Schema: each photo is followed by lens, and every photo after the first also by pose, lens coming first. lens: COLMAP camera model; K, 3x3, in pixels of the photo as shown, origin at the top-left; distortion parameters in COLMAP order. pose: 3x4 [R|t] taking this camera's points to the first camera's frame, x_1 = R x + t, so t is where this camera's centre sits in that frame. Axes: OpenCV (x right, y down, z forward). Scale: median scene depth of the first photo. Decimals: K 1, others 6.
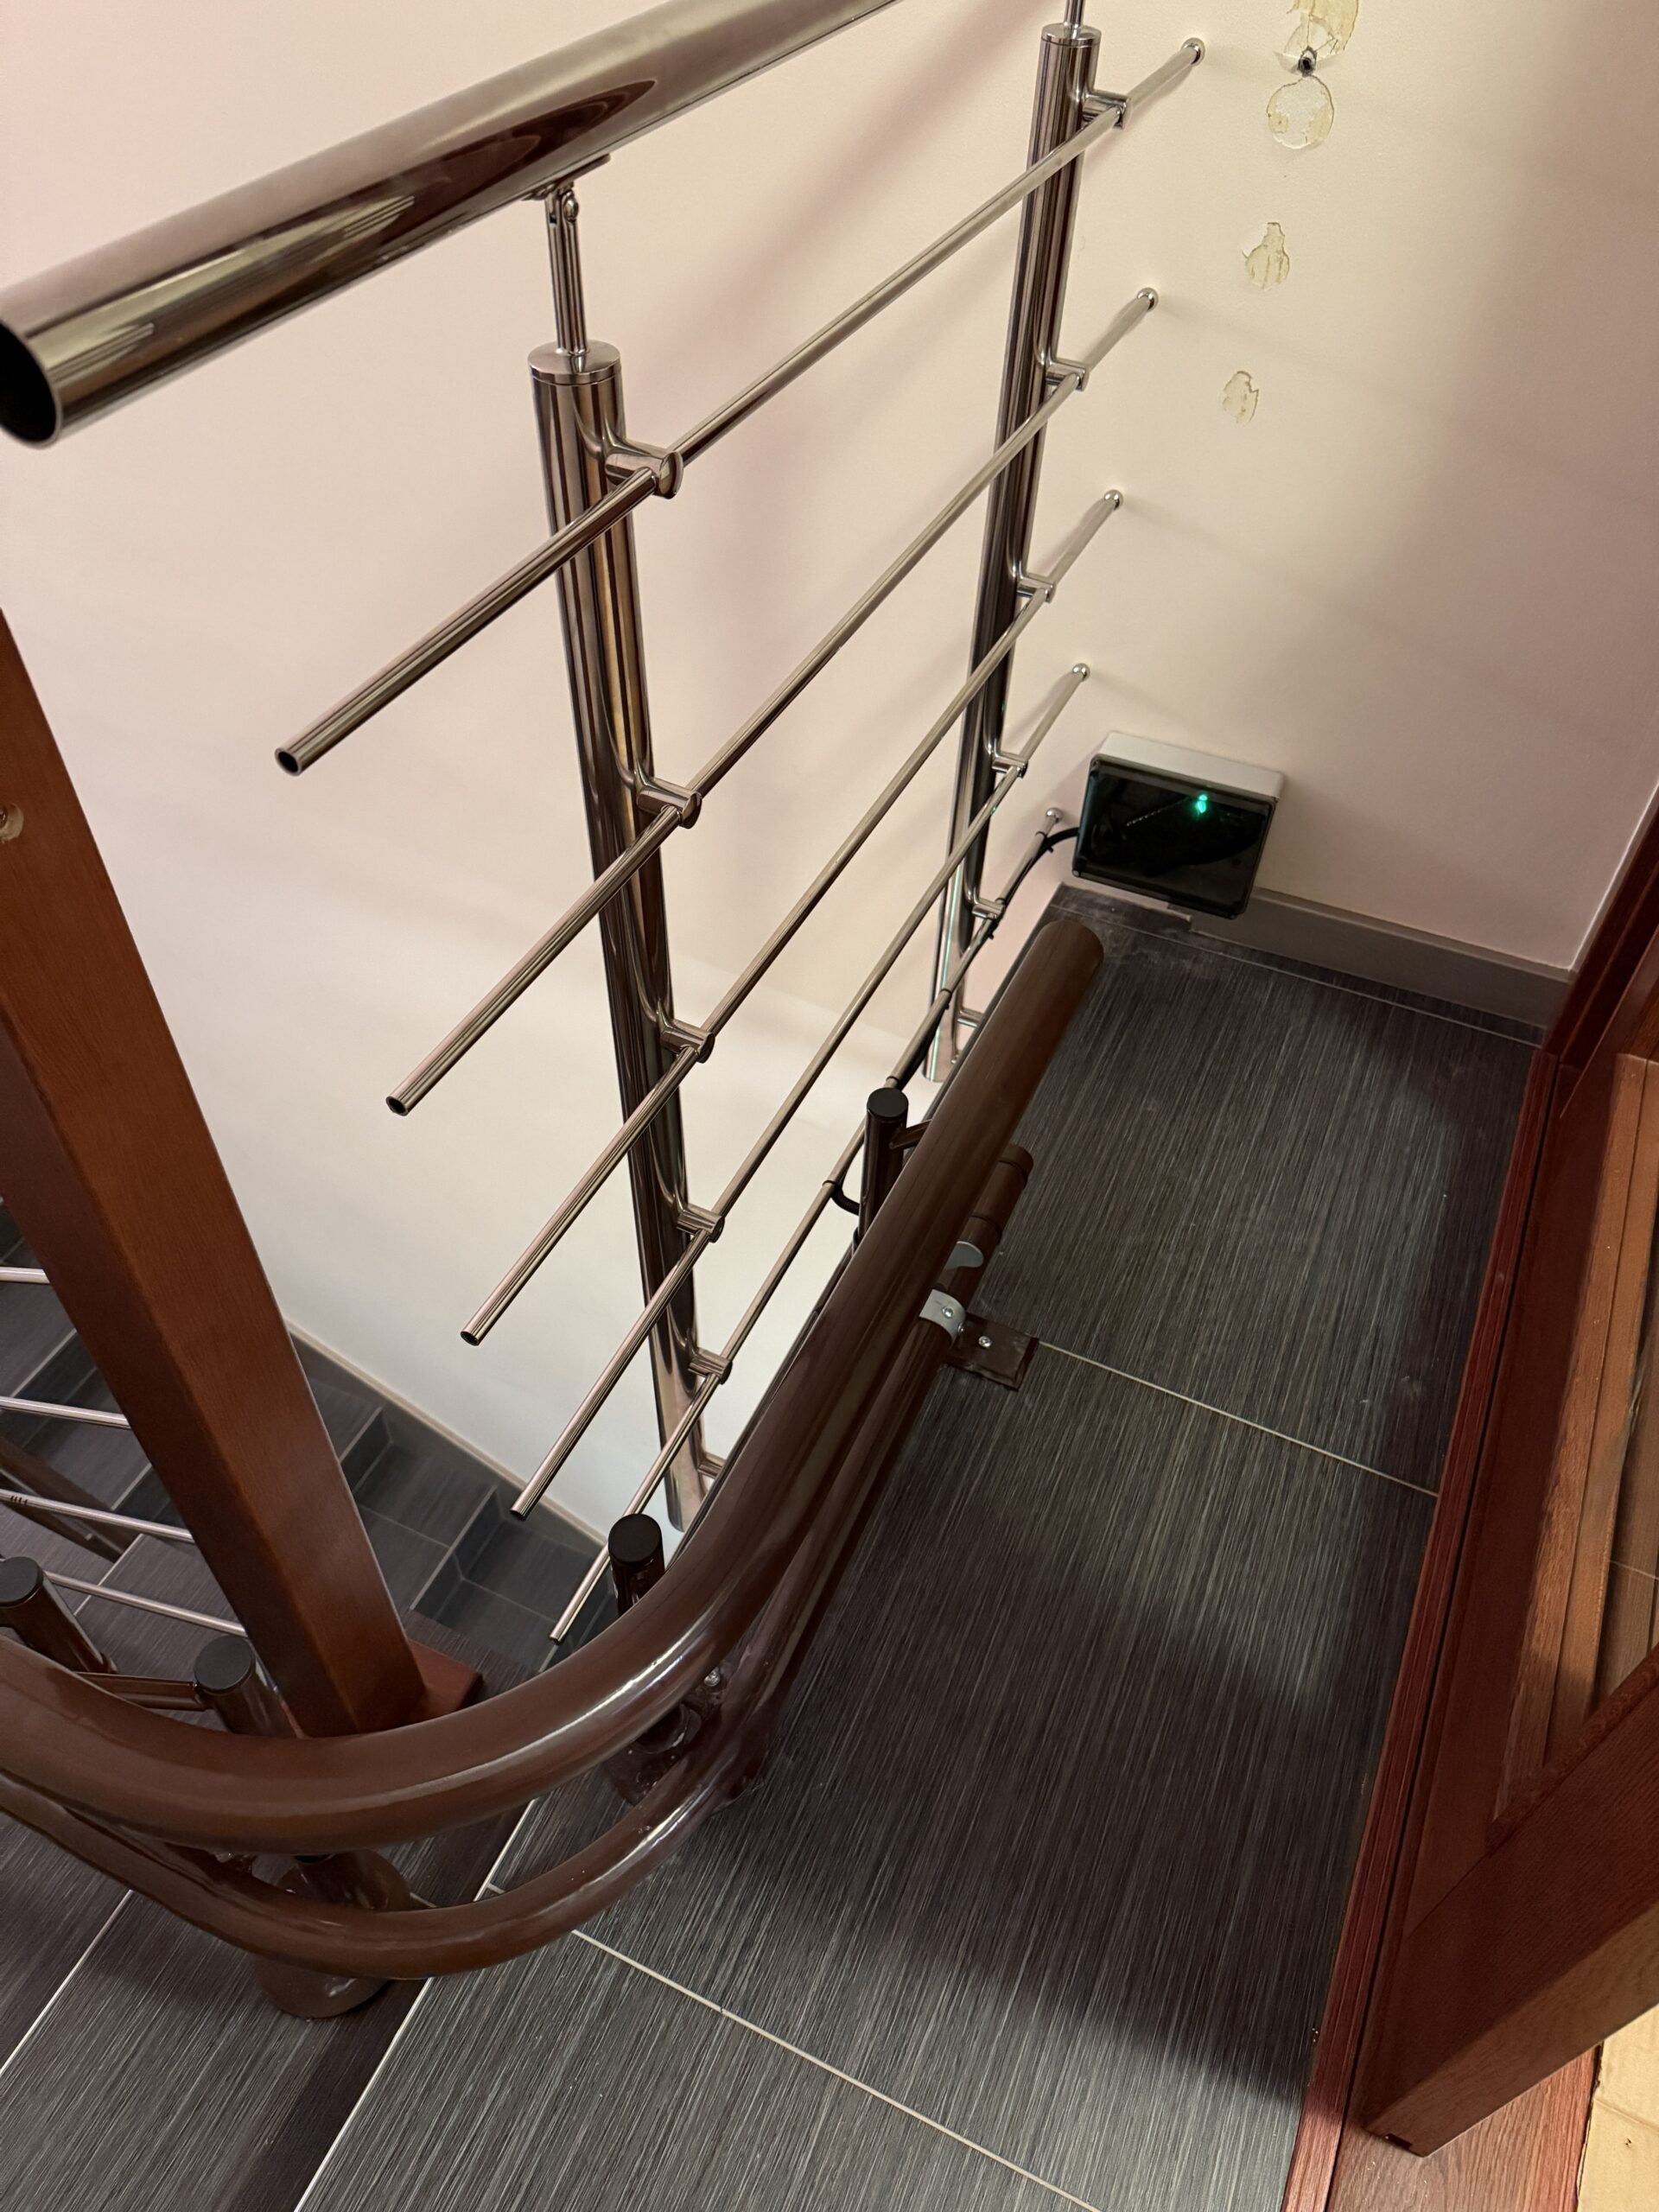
lens RADIAL K [[1561.7, 0, 821.7], [0, 1561.7, 1104.8], [0, 0, 1]] dist [0.002634, -0.024389]
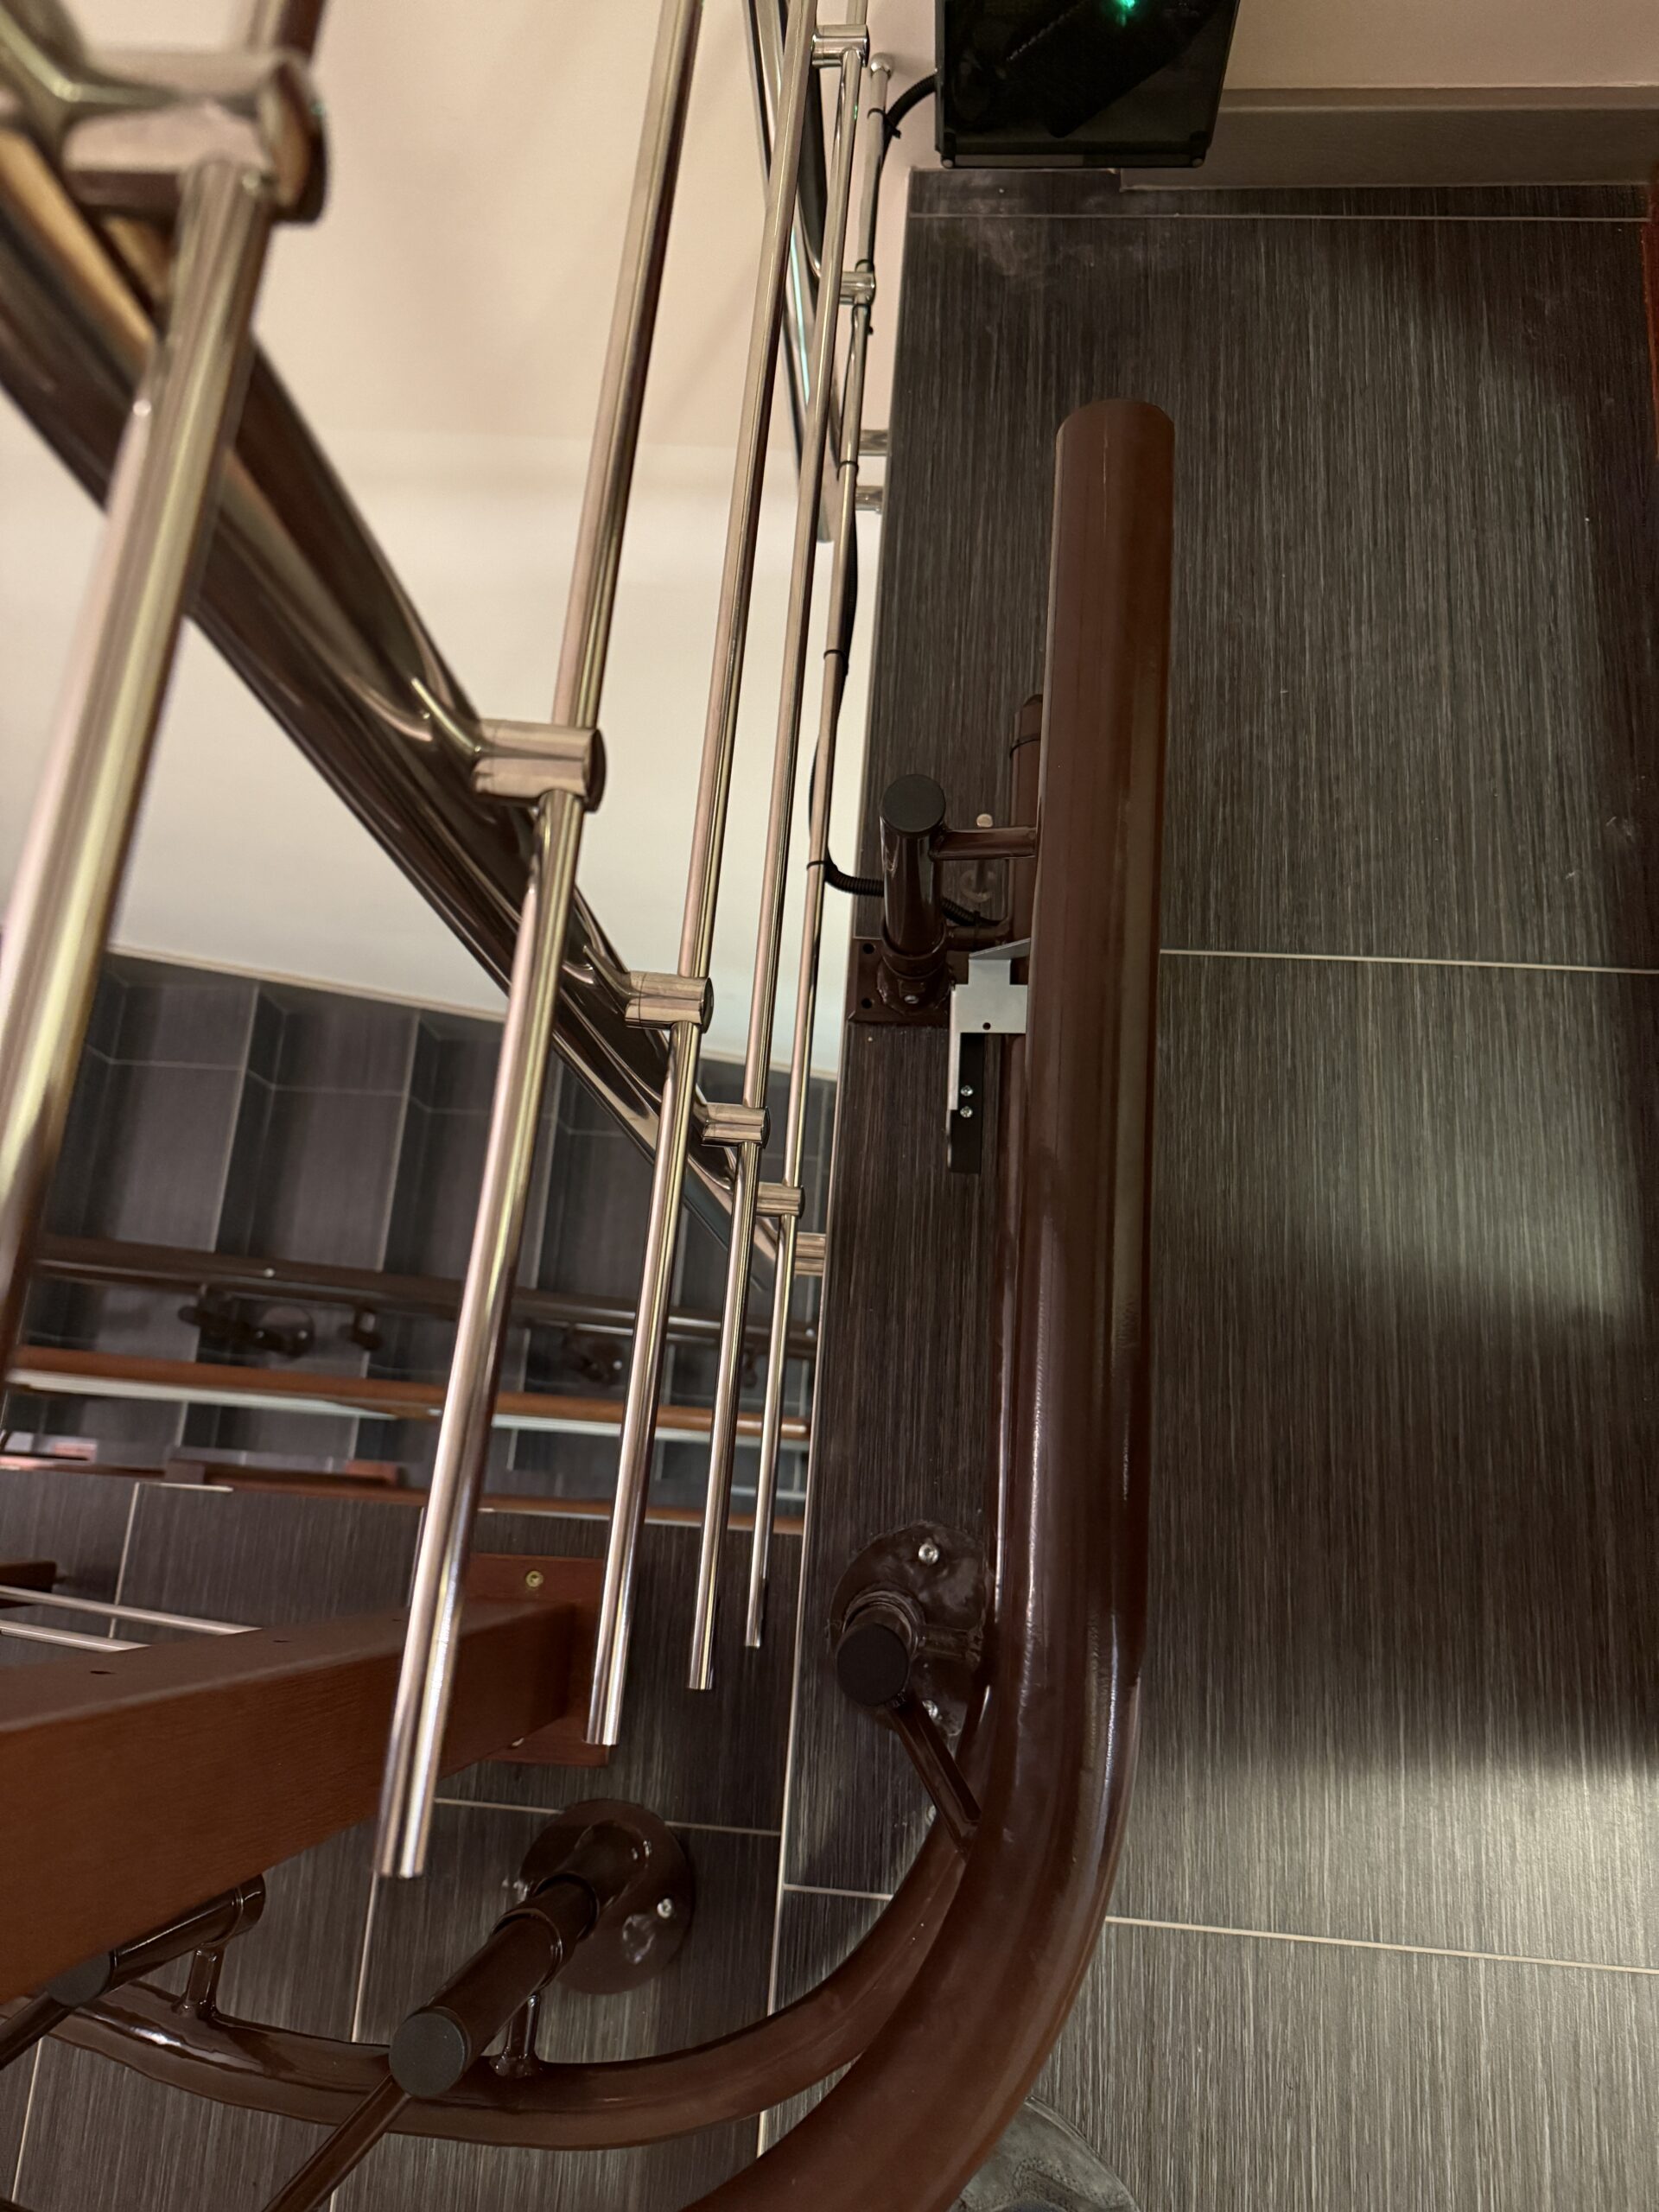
lens RADIAL K [[1561.7, 0, 833.2], [0, 1561.7, 1110.1], [0, 0, 1]] dist [0.002634, -0.024389]
pose [[0.933509, -0.358299, 0.013553, -0.038154], [0.309356, 0.823952, 0.474766, -0.179923], [-0.181275, -0.439005, 0.880008, 0.331122]]
